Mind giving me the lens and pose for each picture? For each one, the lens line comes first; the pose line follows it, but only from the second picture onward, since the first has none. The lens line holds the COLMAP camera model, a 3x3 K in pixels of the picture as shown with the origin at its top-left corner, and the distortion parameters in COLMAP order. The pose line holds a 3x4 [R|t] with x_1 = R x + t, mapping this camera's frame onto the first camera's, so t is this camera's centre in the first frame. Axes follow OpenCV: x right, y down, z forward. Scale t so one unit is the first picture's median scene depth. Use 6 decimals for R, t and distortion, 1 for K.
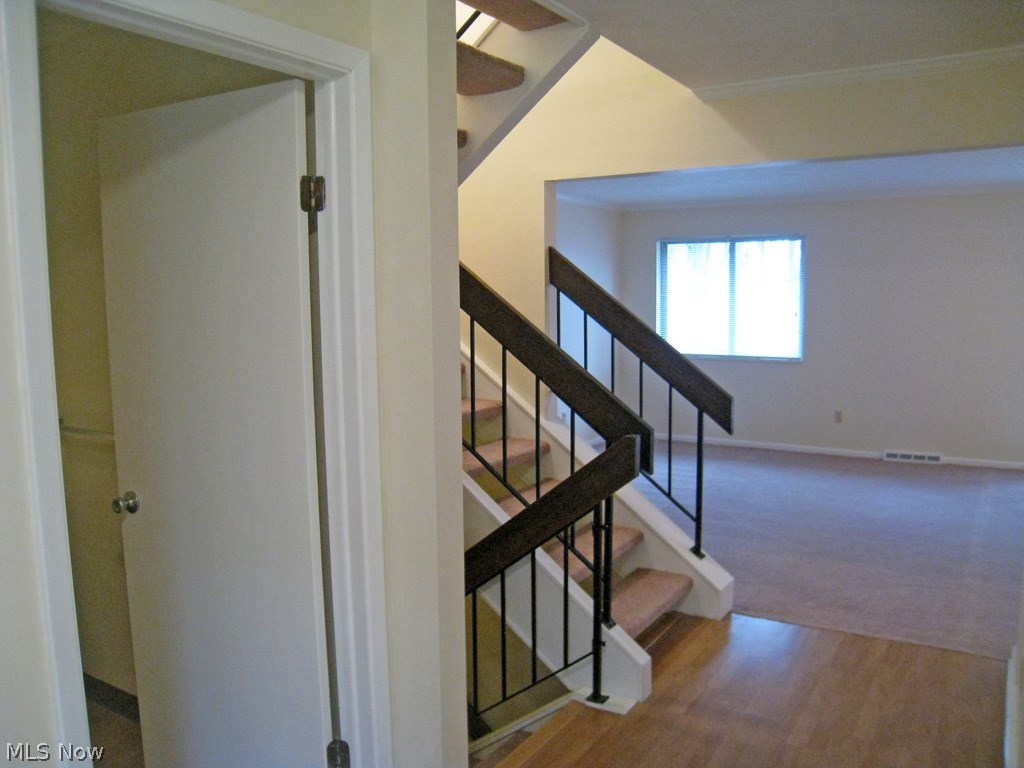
lens RADIAL K [[827.9, 0, 499.9], [0, 827.9, 389.0], [0, 0, 1]] dist [-0.169453, 0.103599]
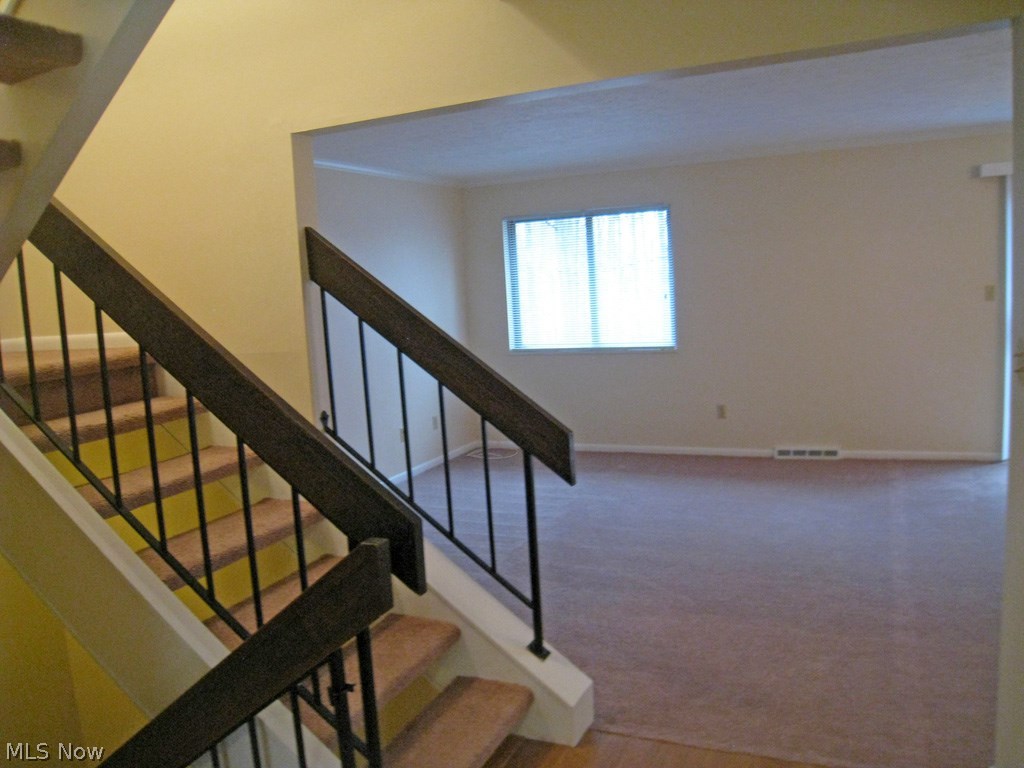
lens RADIAL K [[827.9, 0, 499.9], [0, 827.9, 389.0], [0, 0, 1]] dist [-0.169453, 0.103599]
pose [[0.988462, -0.068323, 0.135181, 0.128683], [0.066791, 0.997641, 0.015836, -0.037661], [-0.135944, -0.006624, 0.990694, 0.305362]]
